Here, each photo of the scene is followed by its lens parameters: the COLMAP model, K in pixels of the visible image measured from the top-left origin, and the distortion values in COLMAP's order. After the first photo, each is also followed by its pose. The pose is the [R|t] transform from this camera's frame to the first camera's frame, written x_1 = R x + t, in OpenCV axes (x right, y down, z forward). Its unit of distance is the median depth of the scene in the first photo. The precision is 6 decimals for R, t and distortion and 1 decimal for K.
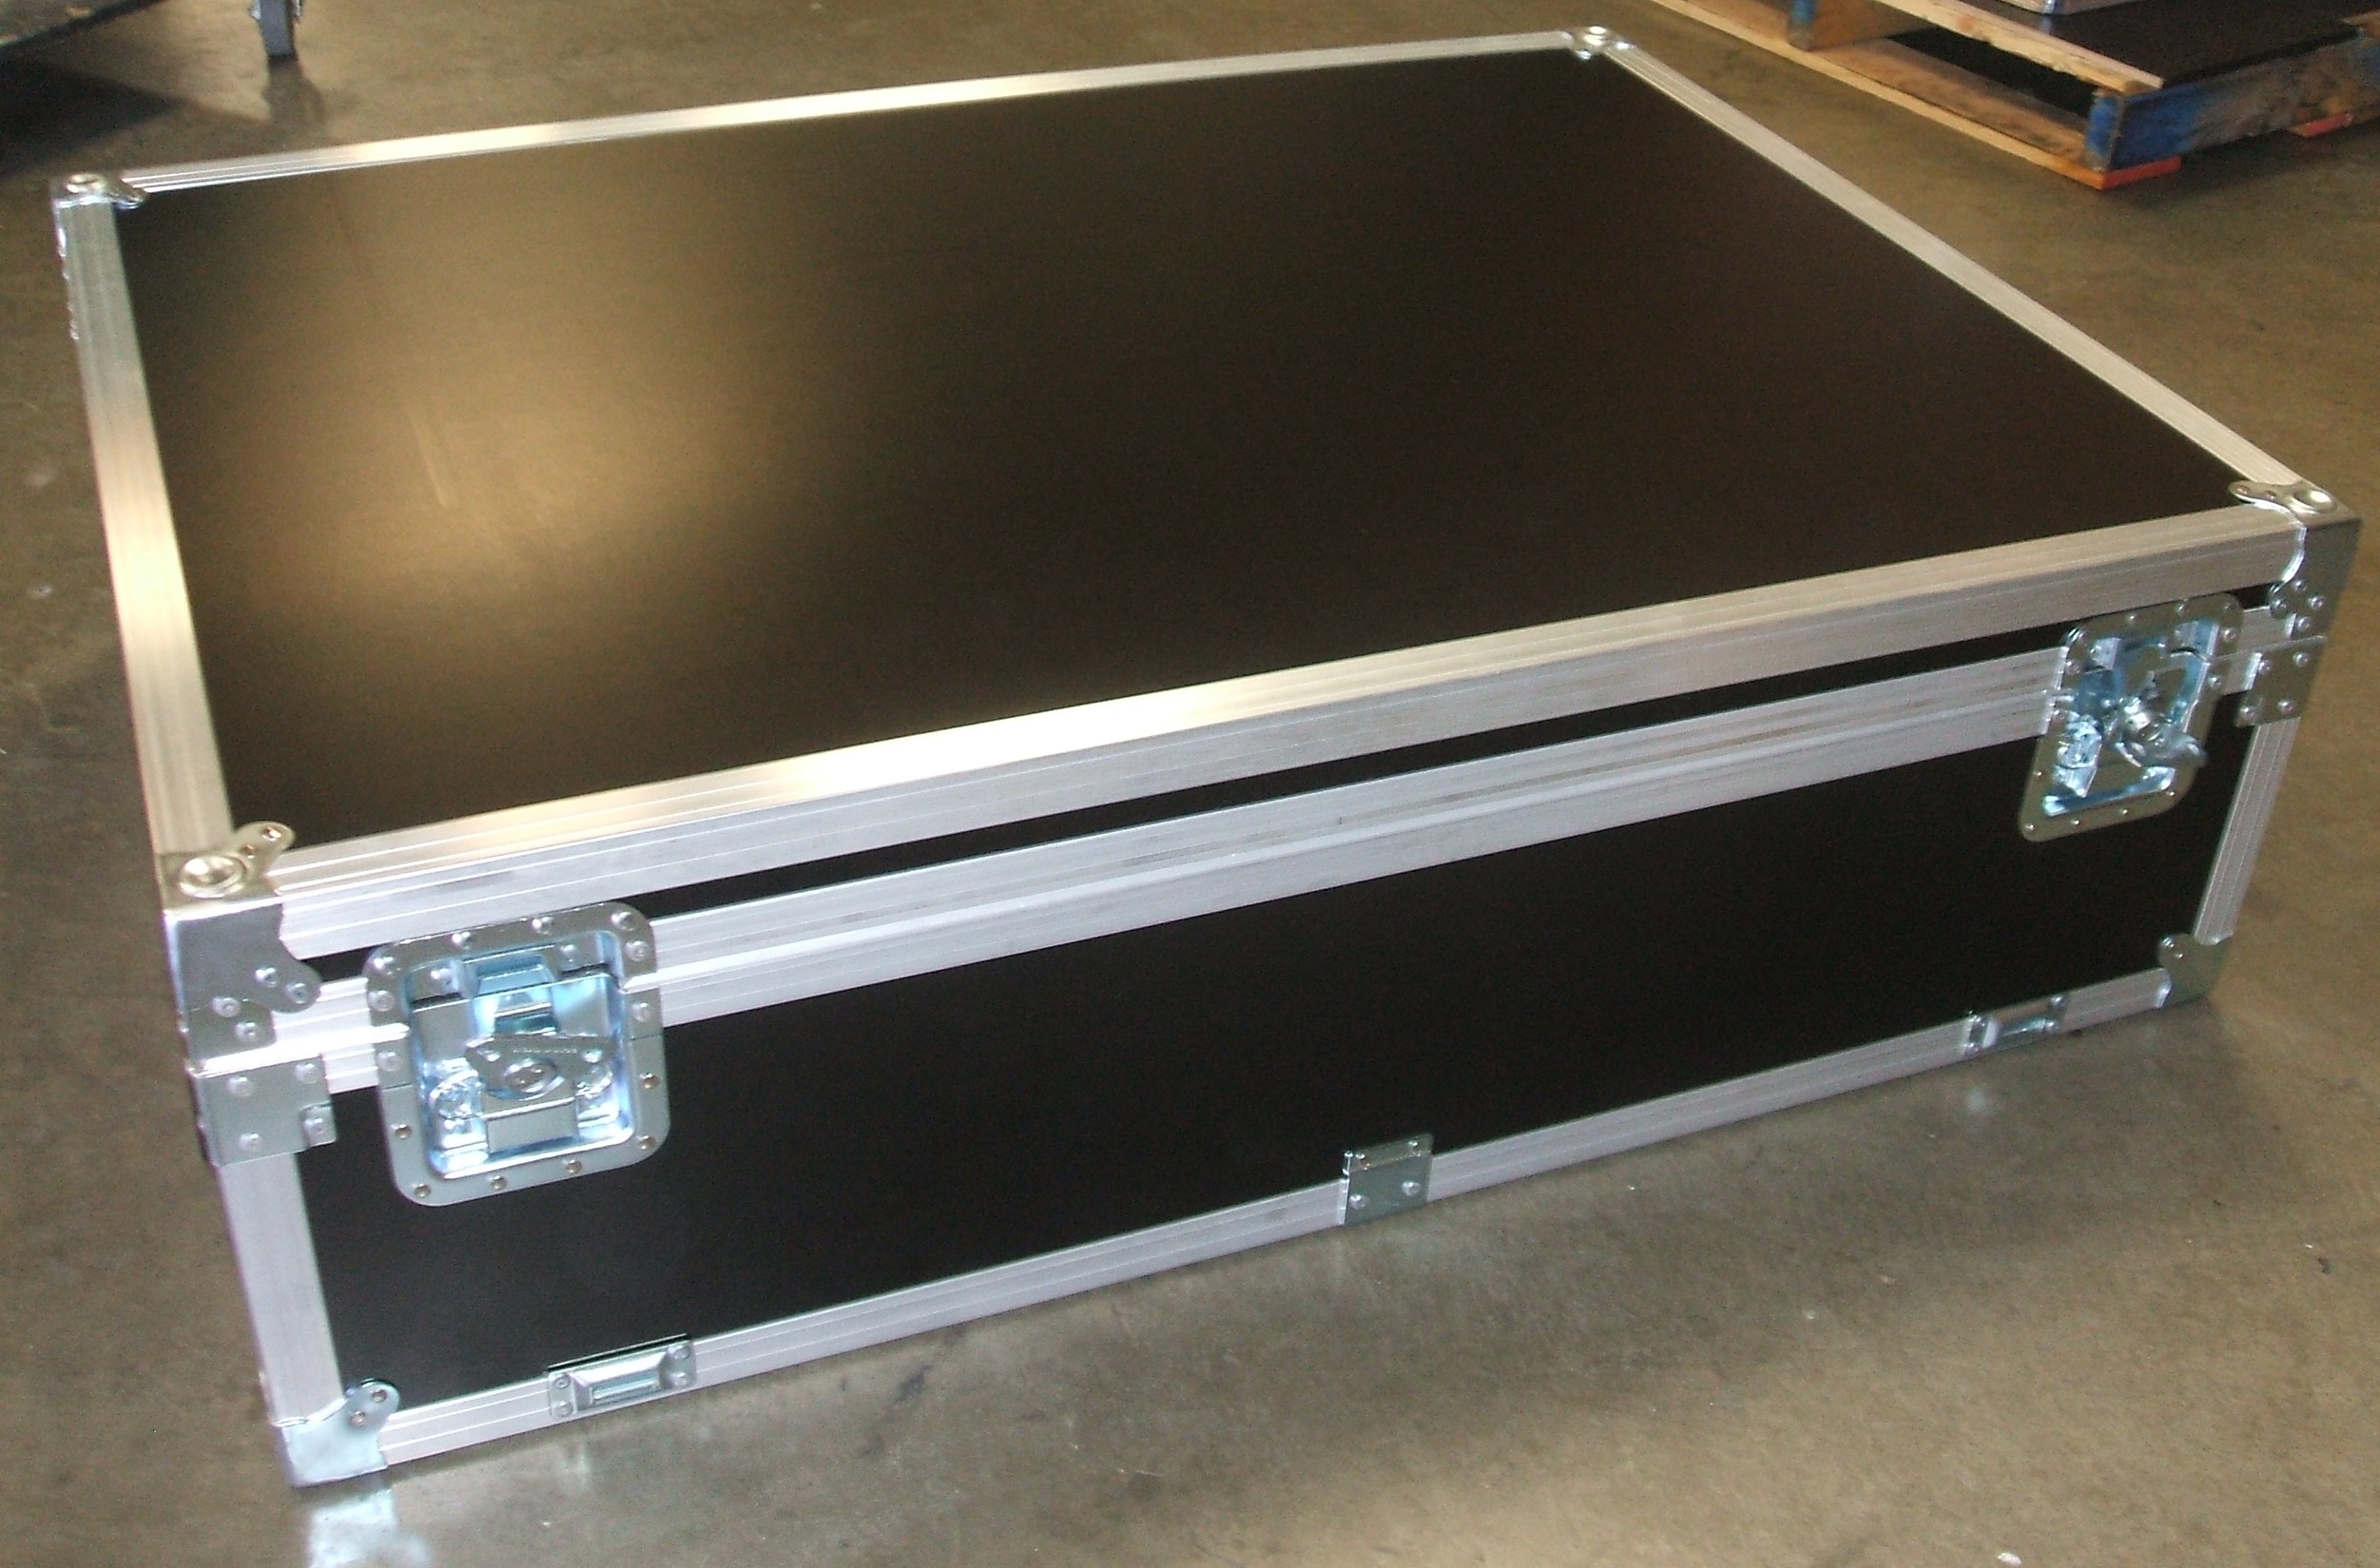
lens RADIAL K [[2659.3, 0, 1191.5], [0, 2659.3, 789.3], [0, 0, 1]] dist [-0.101412, 0.000000]
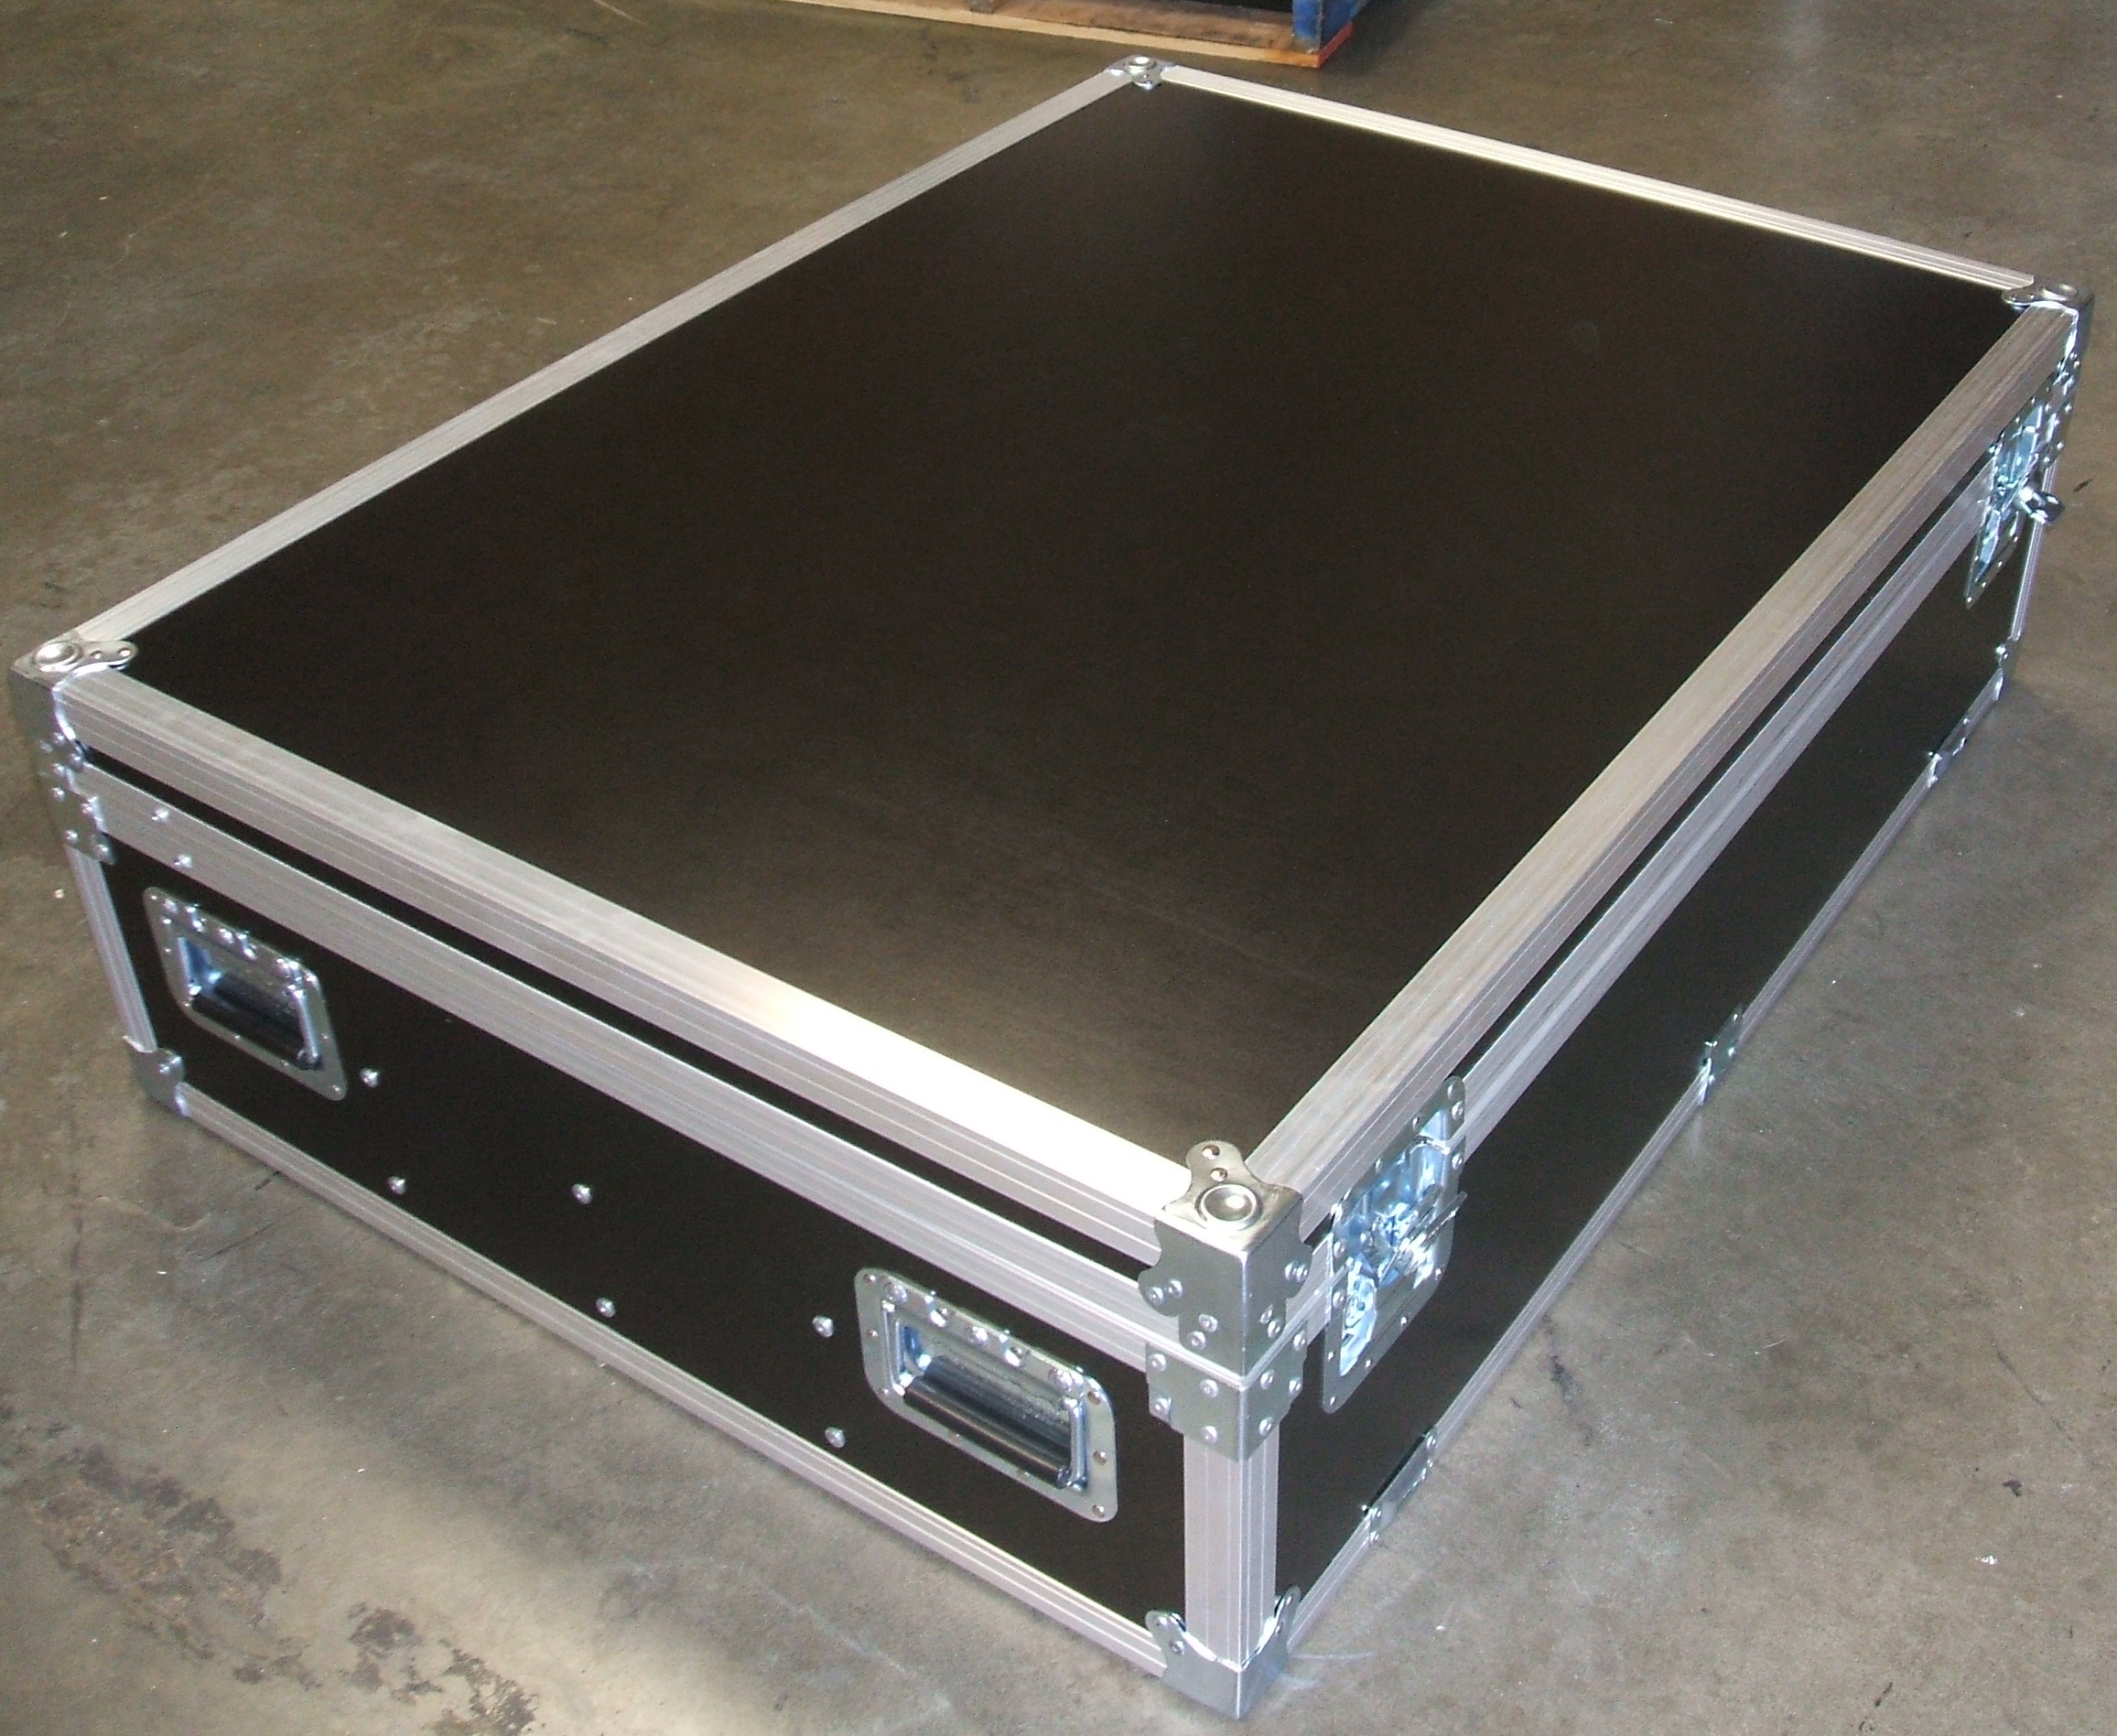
lens RADIAL K [[2519.6, 0, 1063.3], [0, 2519.6, 864.6], [0, 0, 1]] dist [-0.103072, 0.000000]
pose [[0.841735, -0.379179, 0.384324, -0.304176], [0.347557, 0.925305, 0.151707, -0.108992], [-0.413141, 0.005877, 0.910648, 0.043681]]
